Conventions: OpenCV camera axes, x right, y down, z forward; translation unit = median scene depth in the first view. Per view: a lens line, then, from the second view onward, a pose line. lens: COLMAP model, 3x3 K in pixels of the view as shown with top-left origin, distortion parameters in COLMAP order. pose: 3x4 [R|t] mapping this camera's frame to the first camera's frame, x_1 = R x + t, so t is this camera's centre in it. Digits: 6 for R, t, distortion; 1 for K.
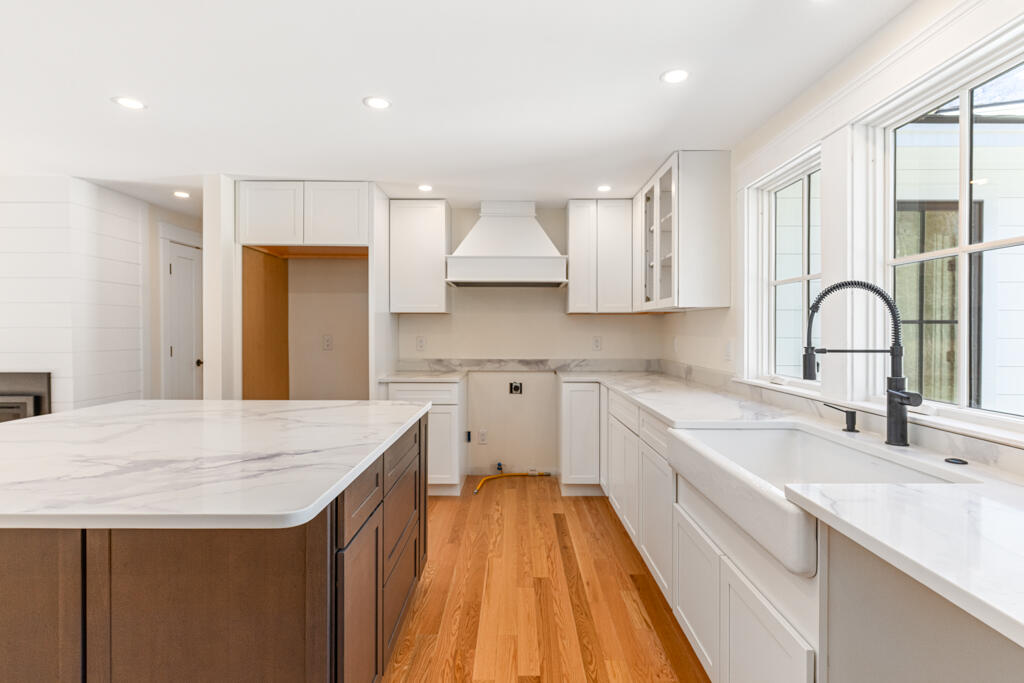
lens RADIAL K [[493.7, 0, 514.2], [0, 493.7, 334.1], [0, 0, 1]] dist [0.007954, 0.001288]
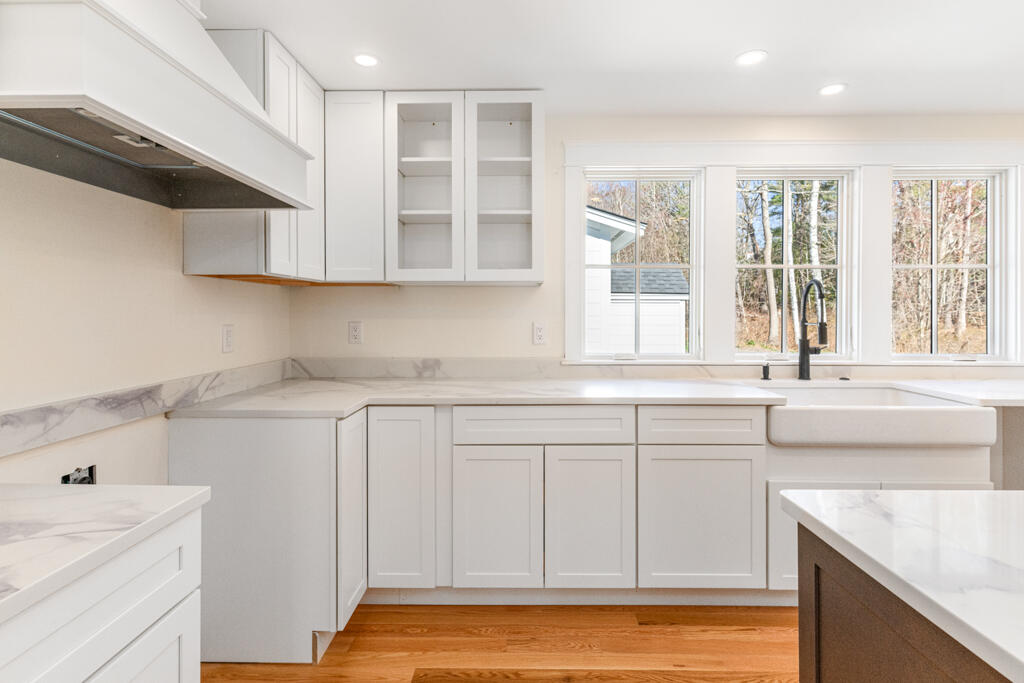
lens RADIAL K [[493.7, 0, 504.5], [0, 493.7, 311.3], [0, 0, 1]] dist [0.007954, 0.001288]
pose [[0.015658, 0.001270, 0.999877, -0.389438], [0.008821, 0.999960, -0.001408, -0.005598], [-0.999838, 0.008842, 0.015646, 0.846855]]
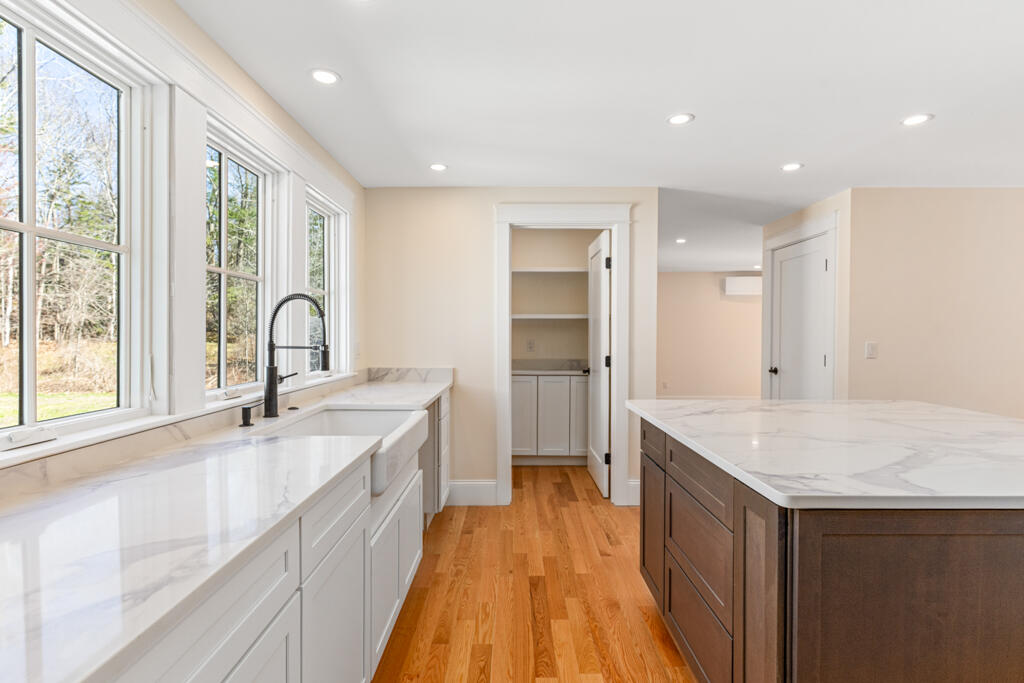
lens RADIAL K [[493.7, 0, 514.0], [0, 493.7, 334.4], [0, 0, 1]] dist [0.007954, 0.001288]
pose [[-0.999951, -0.006264, -0.007722, 0.053856], [-0.006352, 0.999914, 0.011458, -0.007607], [0.007649, 0.011506, -0.999905, 0.997074]]
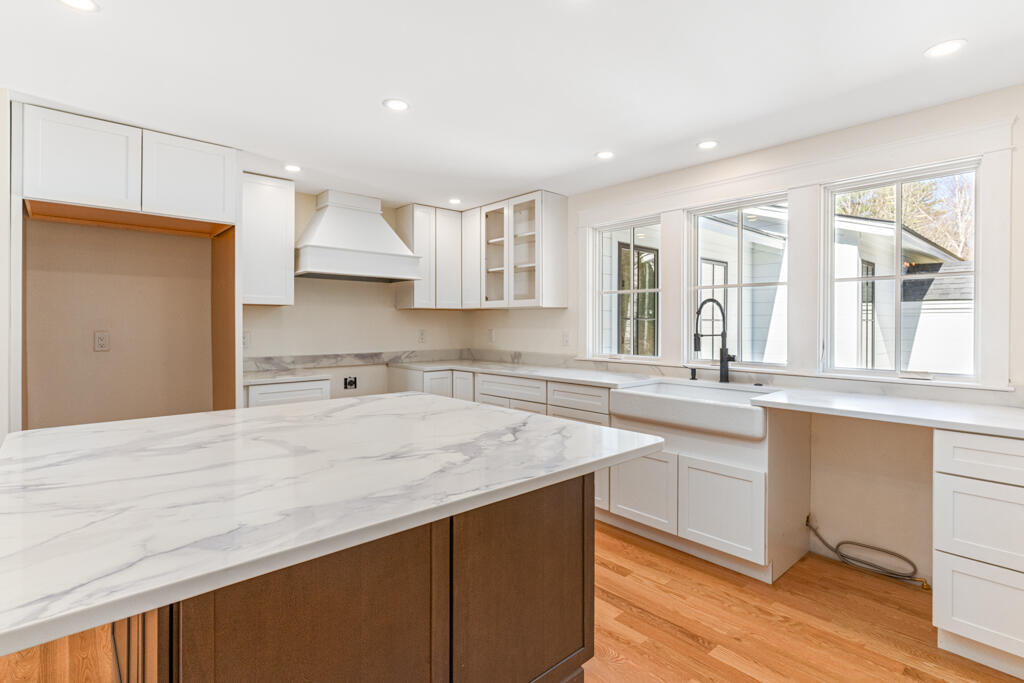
lens RADIAL K [[493.7, 0, 524.9], [0, 493.7, 324.7], [0, 0, 1]] dist [0.007954, 0.001288]
pose [[0.734188, -0.003189, 0.678938, -0.493073], [0.006521, 0.999976, -0.002354, -0.003005], [-0.678914, 0.006156, 0.734192, 0.038738]]
